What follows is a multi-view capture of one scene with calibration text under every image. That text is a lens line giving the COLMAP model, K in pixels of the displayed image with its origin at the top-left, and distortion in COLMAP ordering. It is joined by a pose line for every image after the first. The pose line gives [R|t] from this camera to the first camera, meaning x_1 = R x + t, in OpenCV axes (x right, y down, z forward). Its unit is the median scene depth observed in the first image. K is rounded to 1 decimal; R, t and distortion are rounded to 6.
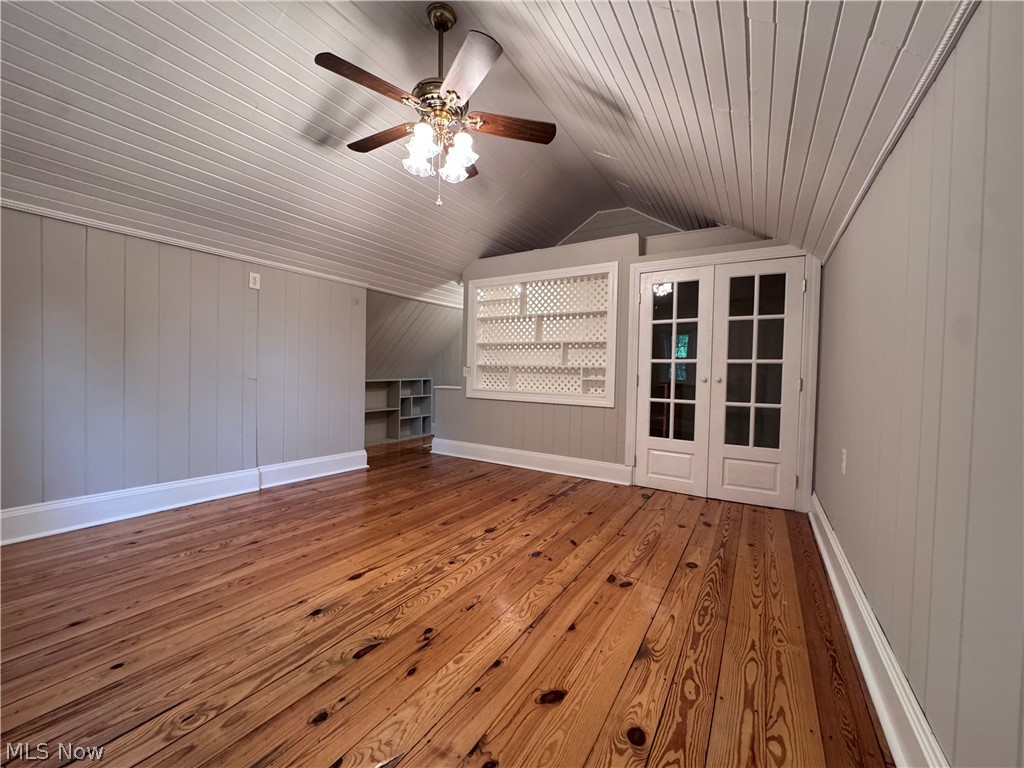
lens RADIAL K [[406.7, 0, 513.1], [0, 406.7, 382.4], [0, 0, 1]] dist [-0.004354, 0.000184]
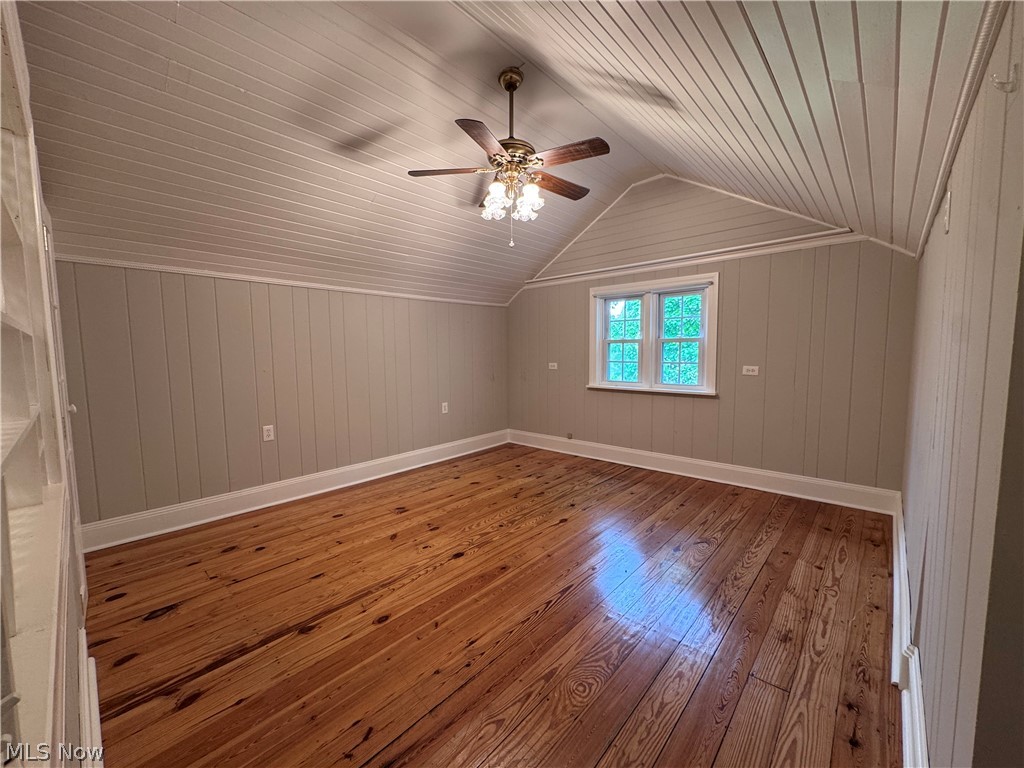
lens RADIAL K [[406.7, 0, 510.3], [0, 406.7, 384.0], [0, 0, 1]] dist [-0.004354, 0.000184]
pose [[-0.981593, -0.027021, 0.189061, -0.402923], [-0.005927, 0.993773, 0.111263, -0.171126], [-0.190890, 0.108095, -0.975642, 2.146276]]
